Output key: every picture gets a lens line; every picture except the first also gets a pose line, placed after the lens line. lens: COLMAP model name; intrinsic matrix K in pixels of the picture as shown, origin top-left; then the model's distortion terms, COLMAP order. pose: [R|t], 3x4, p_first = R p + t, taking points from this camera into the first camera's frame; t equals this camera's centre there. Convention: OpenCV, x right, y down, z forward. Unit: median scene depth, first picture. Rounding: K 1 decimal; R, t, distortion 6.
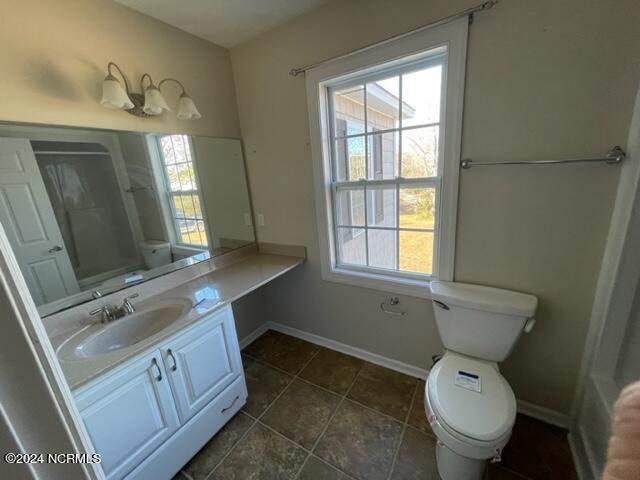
lens RADIAL K [[257.4, 0, 320.0], [0, 257.4, 240.0], [0, 0, 1]] dist [0.000560, 0.000012]
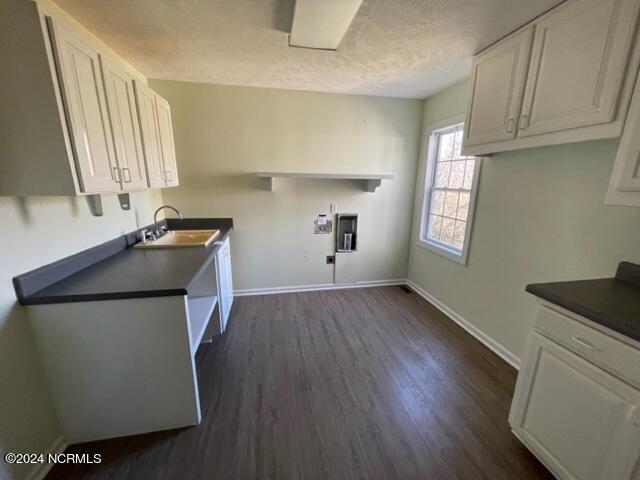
lens RADIAL K [[257.4, 0, 320.0], [0, 257.4, 240.0], [0, 0, 1]] dist [0.000560, 0.000012]
pose [[0.677942, 0.237023, -0.695855, 0.890211], [-0.237660, 0.966428, 0.097645, 0.131705], [0.695638, 0.099179, 0.711513, -0.742777]]
